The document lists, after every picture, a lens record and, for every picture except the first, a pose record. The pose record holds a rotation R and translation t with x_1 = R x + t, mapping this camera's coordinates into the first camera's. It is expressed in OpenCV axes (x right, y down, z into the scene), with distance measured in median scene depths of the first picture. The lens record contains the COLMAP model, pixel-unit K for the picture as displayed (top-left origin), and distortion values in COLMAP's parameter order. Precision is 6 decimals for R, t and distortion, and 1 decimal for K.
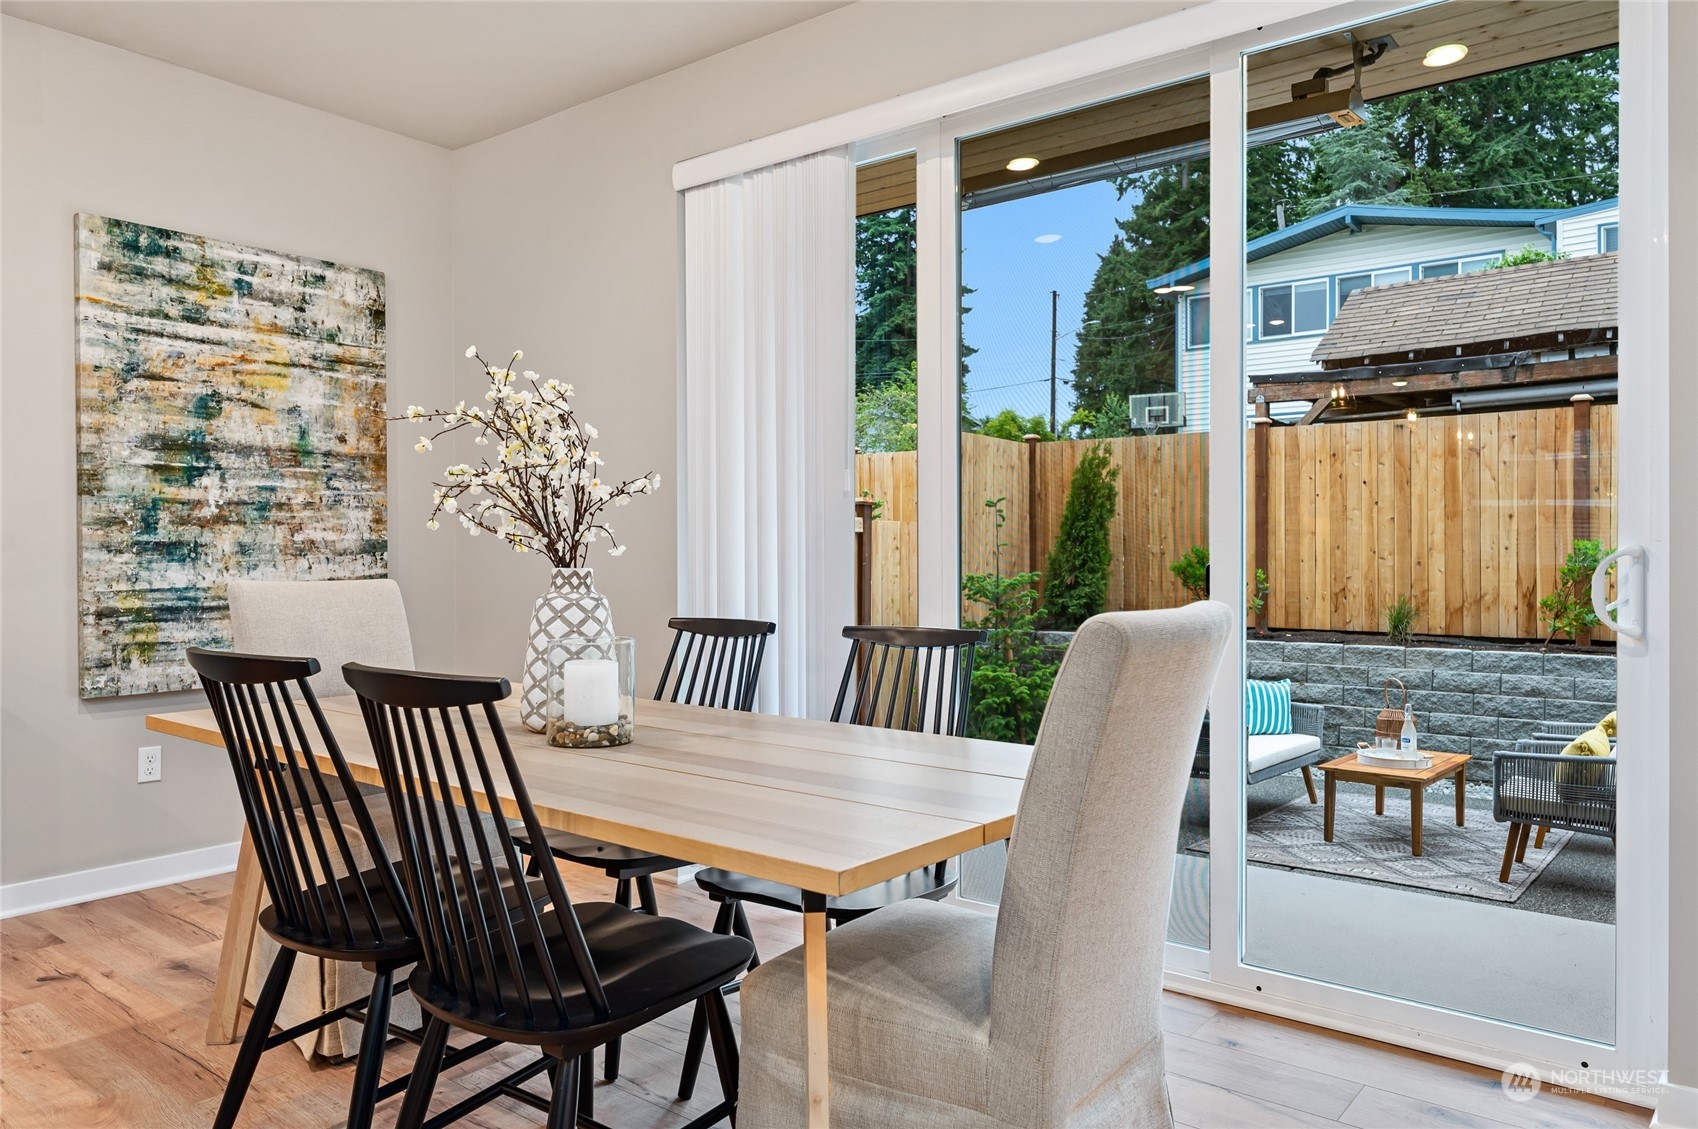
lens RADIAL K [[1152.5, 0, 845.9], [0, 1152.5, 554.5], [0, 0, 1]] dist [0.002441, -0.001008]
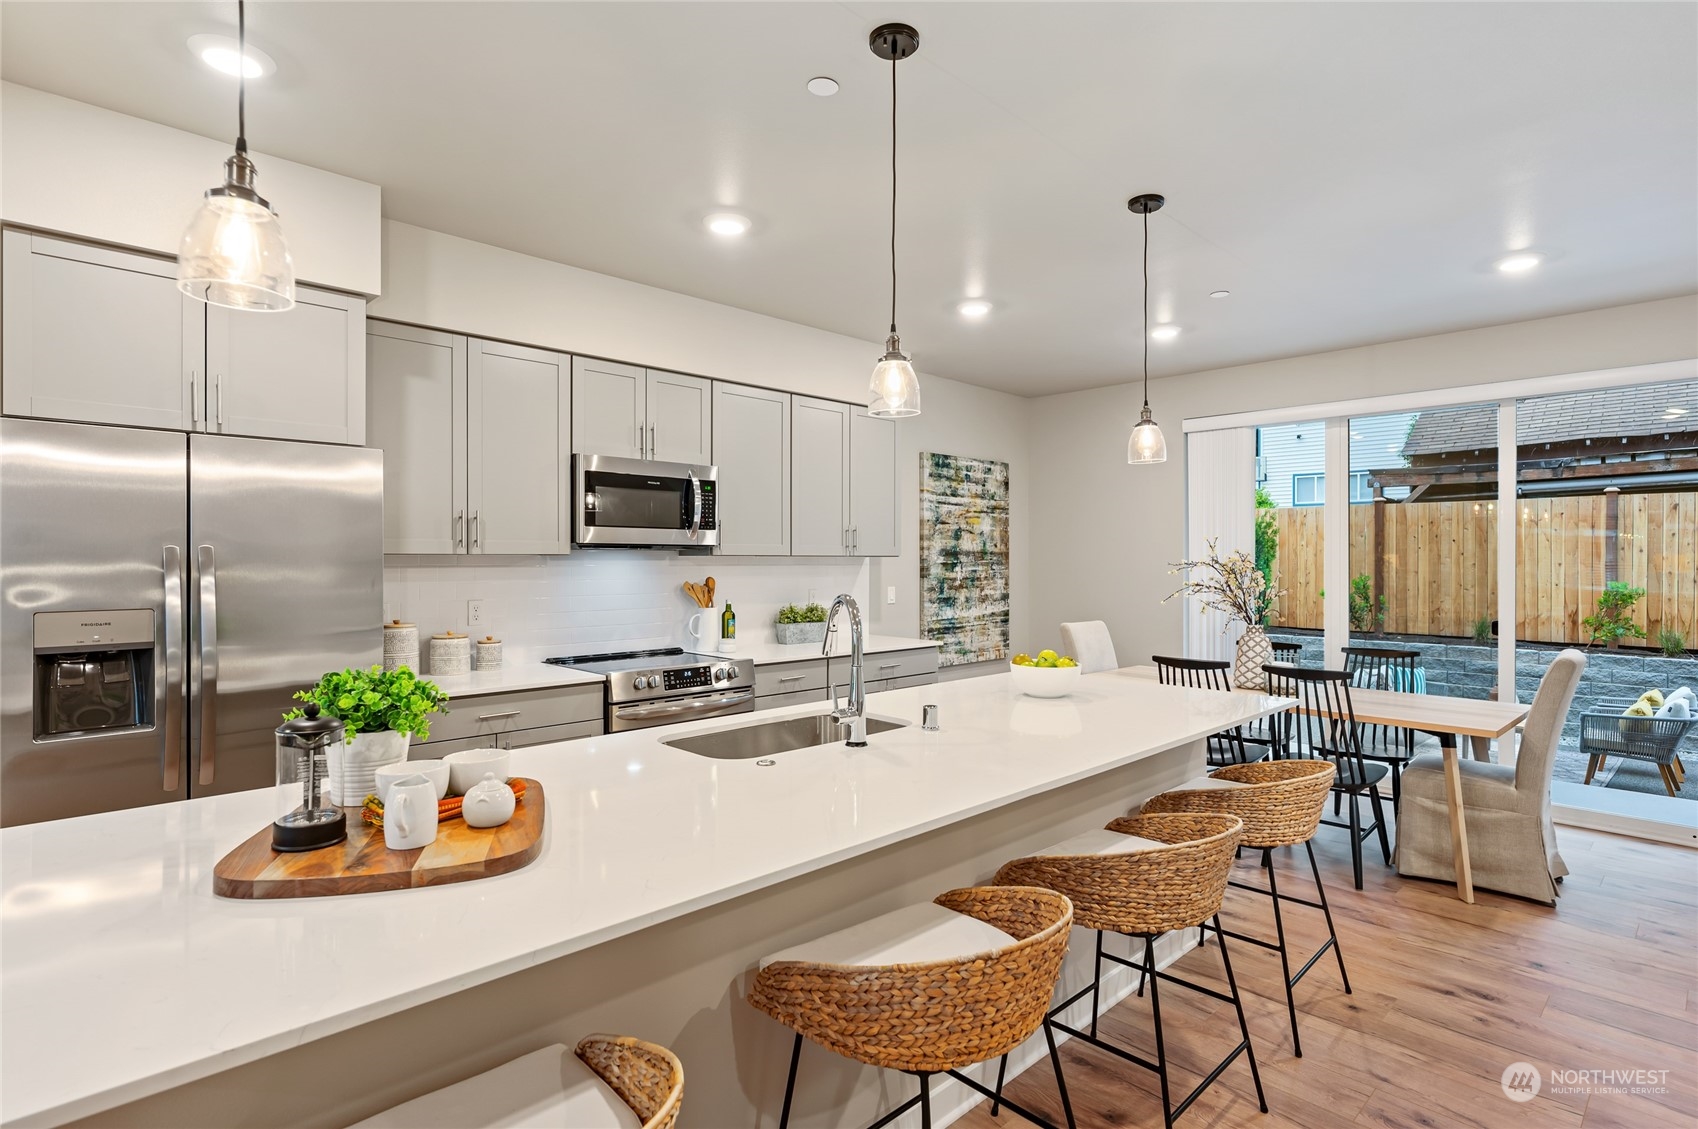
lens RADIAL K [[849.0, 0, 854.1], [0, 849.0, 555.9], [0, 0, 1]] dist [-0.000323, 0.000139]
pose [[0.992627, 0.004609, -0.121123, -0.516133], [-0.005421, 0.999965, -0.006377, -0.071769], [0.121089, 0.006987, 0.992617, -0.565758]]
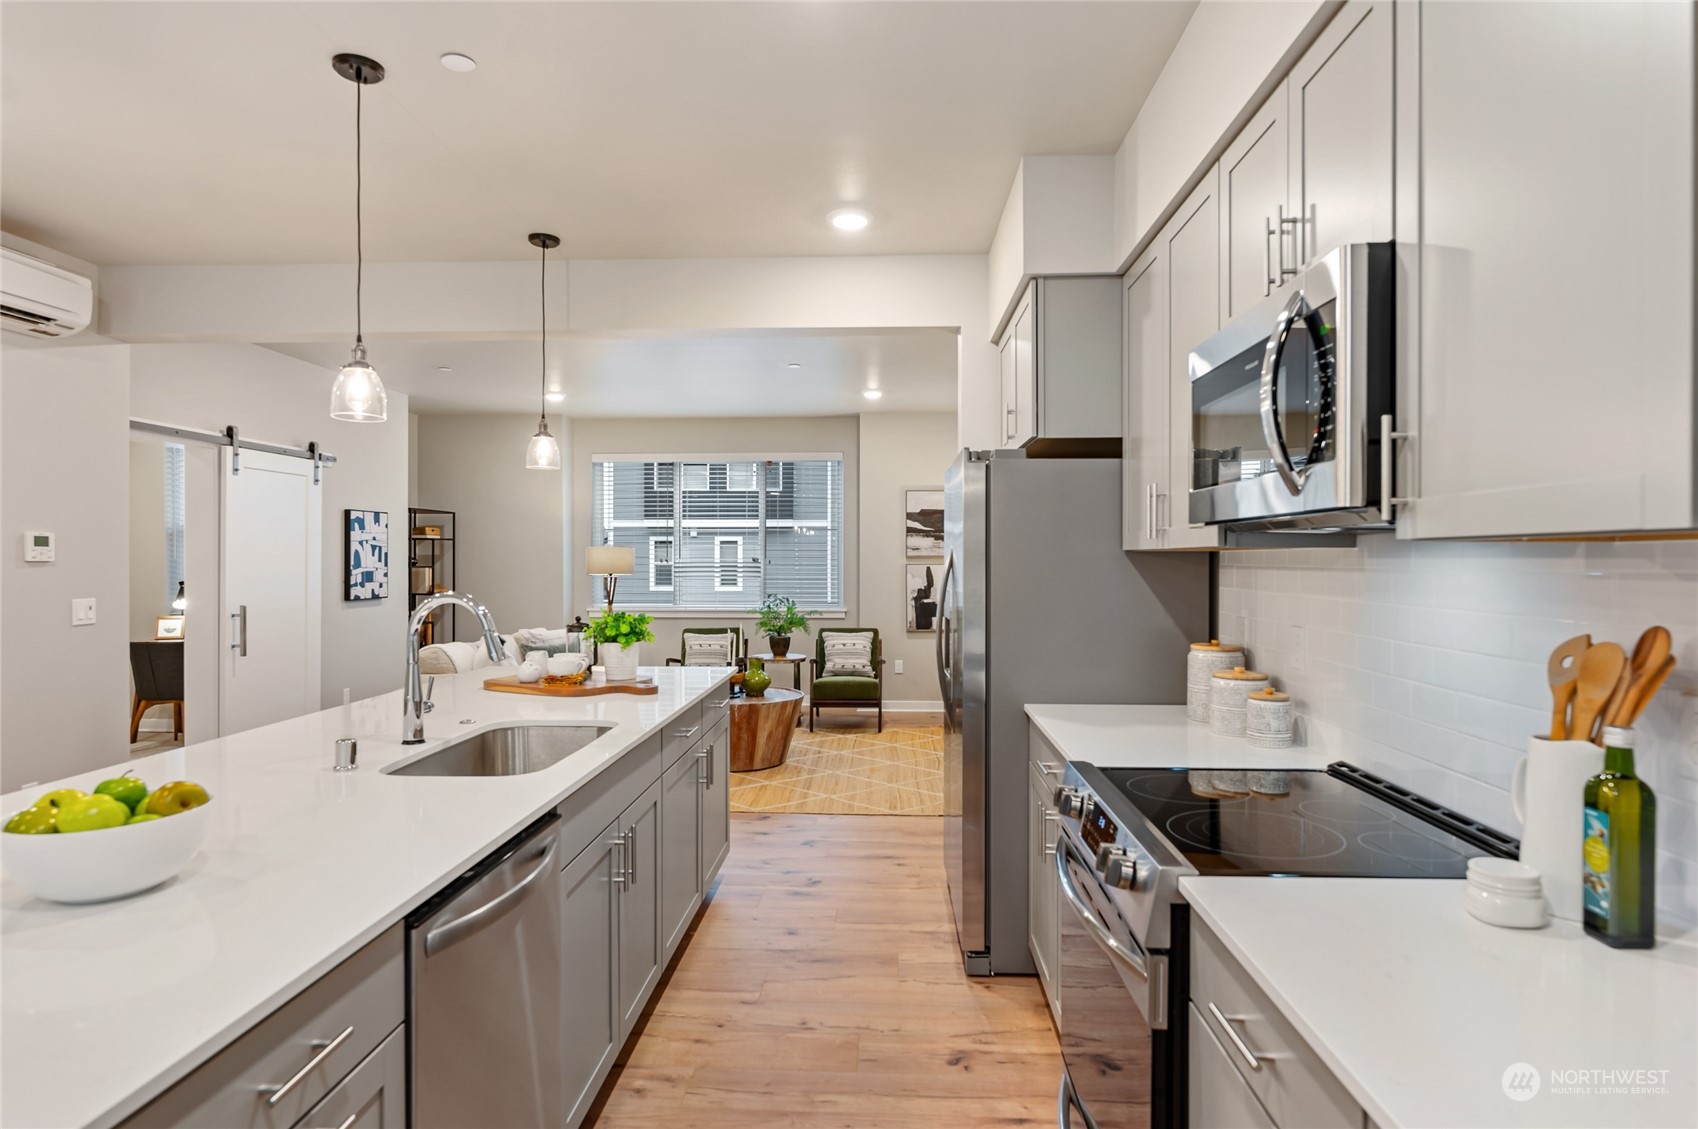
lens RADIAL K [[933.6, 0, 849.0], [0, 933.6, 564.5], [0, 0, 1]] dist [0.000592, -0.000605]
pose [[-0.813886, 0.005992, -0.580993, -0.458627], [-0.000435, 0.999940, 0.010922, -0.073177], [0.581024, 0.009143, -0.813835, 0.607690]]
